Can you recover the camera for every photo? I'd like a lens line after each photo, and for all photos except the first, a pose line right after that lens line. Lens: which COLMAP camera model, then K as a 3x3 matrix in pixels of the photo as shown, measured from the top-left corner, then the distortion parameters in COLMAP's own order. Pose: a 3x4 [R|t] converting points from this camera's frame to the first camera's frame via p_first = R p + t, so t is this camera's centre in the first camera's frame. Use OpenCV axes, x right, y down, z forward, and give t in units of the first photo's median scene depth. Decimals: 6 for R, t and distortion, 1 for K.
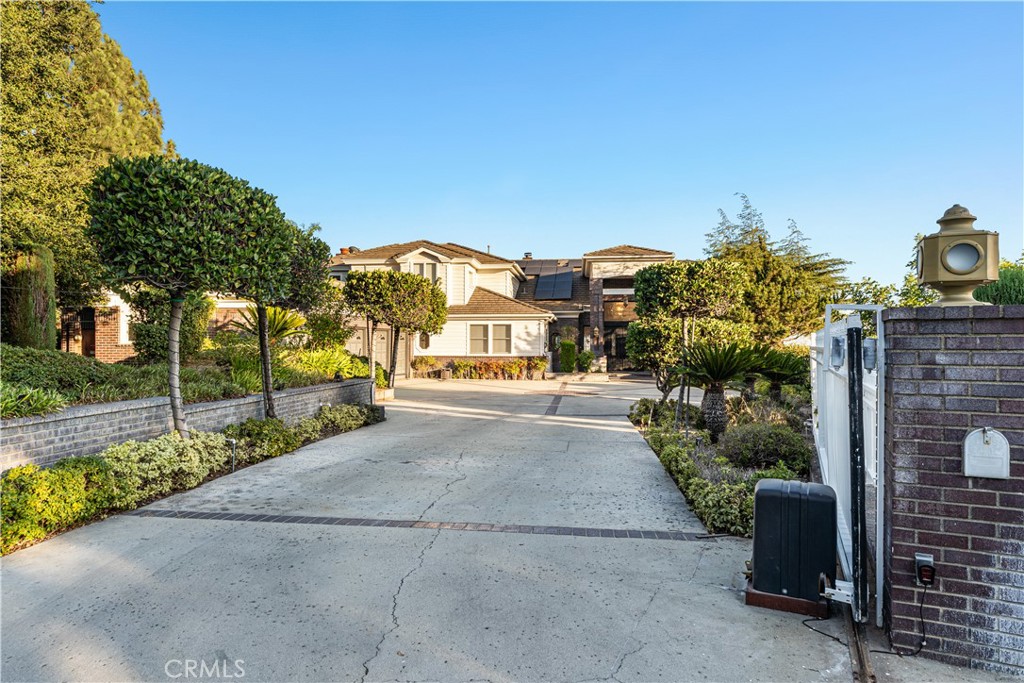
lens RADIAL K [[626.3, 0, 512.0], [0, 626.3, 341.5], [0, 0, 1]] dist [0.000381, -0.000285]
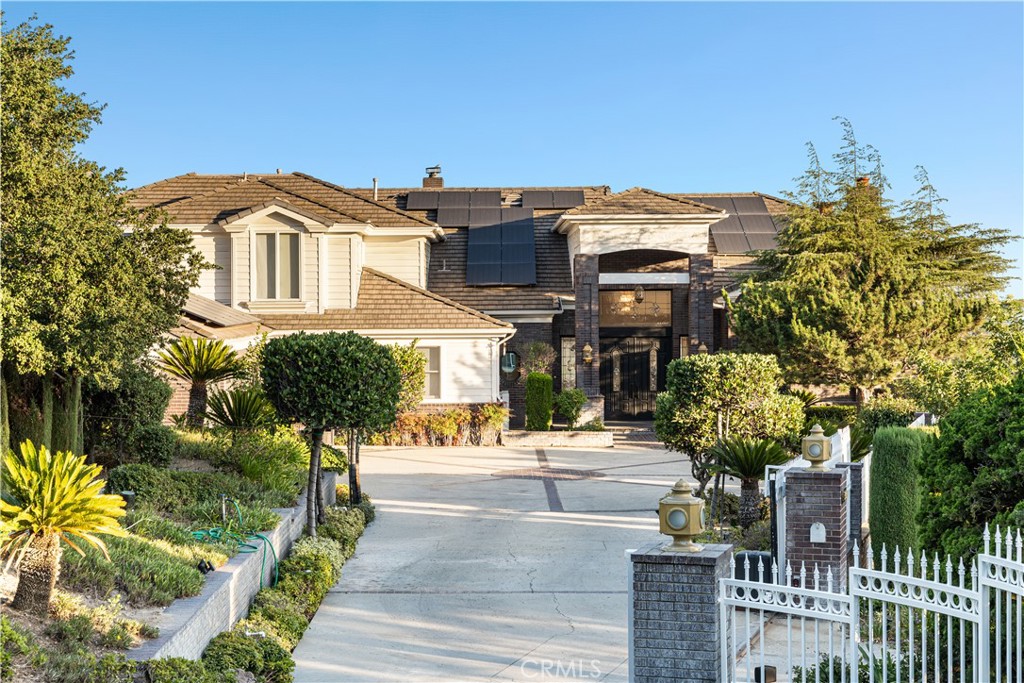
lens RADIAL K [[1754.5, 0, 512.0], [0, 1754.5, 341.5], [0, 0, 1]] dist [-0.040920, 0.011203]
pose [[0.992860, -0.009288, 0.118923, -0.123401], [0.005789, 0.999541, 0.029736, -0.077606], [-0.119145, -0.028835, 0.992458, -0.560598]]
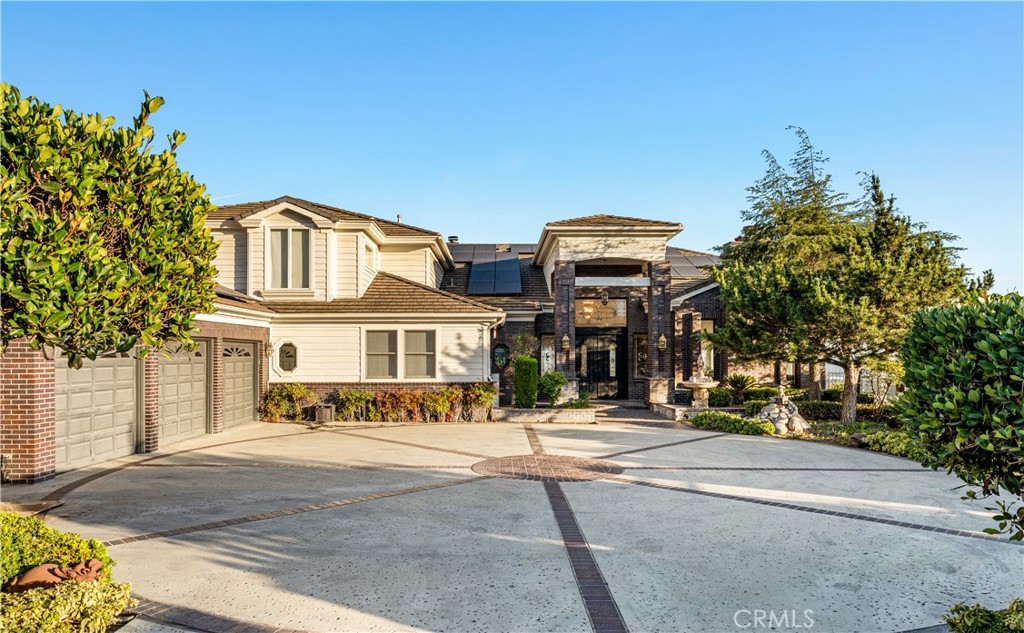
lens RADIAL K [[656.2, 0, 511.2], [0, 656.2, 350.9], [0, 0, 1]] dist [0.049403, -0.000341]
pose [[0.991776, -0.001238, 0.127983, -0.010030], [0.001782, 0.999990, -0.004137, -0.004472], [-0.127976, 0.004331, 0.991768, 0.357308]]
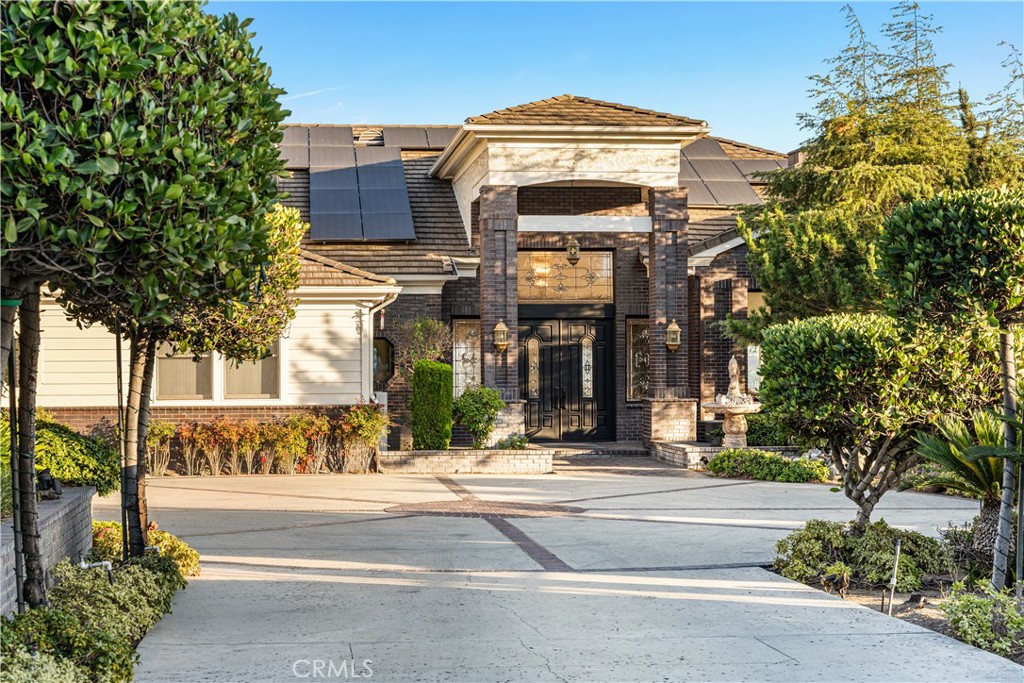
lens RADIAL K [[1834.9, 0, 512.0], [0, 1834.9, 341.5], [0, 0, 1]] dist [0.040930, 0.034057]
pose [[0.974185, -0.003819, 0.225717, -0.106103], [0.004861, 0.999980, -0.004062, -0.007922], [-0.225697, 0.005054, 0.974184, -0.033067]]
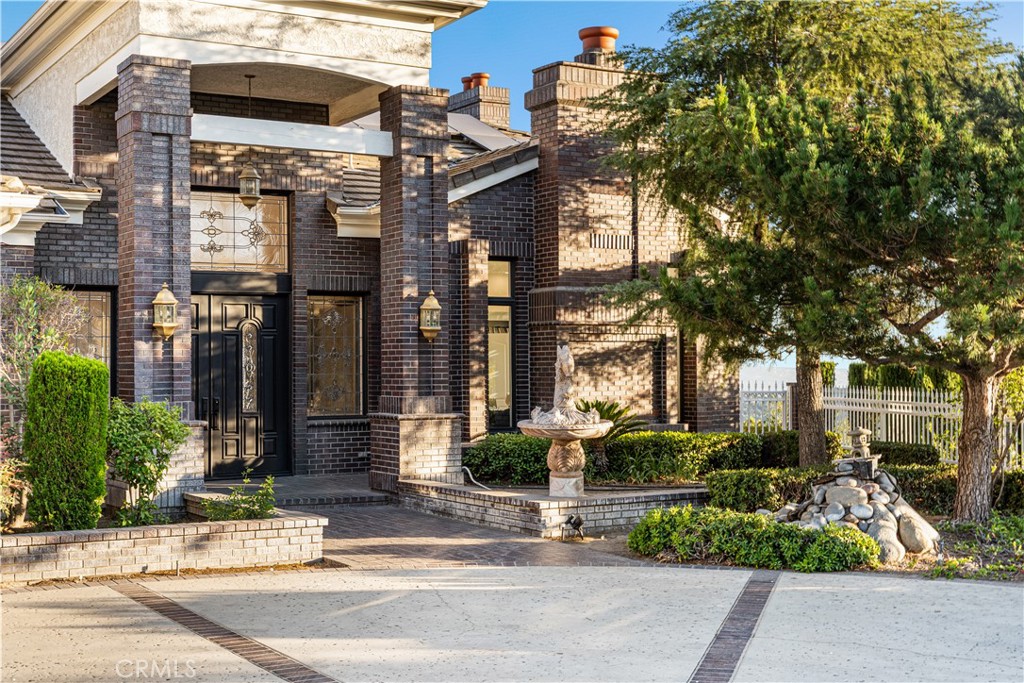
lens RADIAL K [[1398.5, 0, 512.0], [0, 1398.5, 341.5], [0, 0, 1]] dist [0.014987, 0.024247]
pose [[0.805570, 0.001564, 0.592499, -0.055911], [0.004838, 0.999946, -0.009217, -0.000026], [-0.592481, 0.010291, 0.805518, 0.596083]]
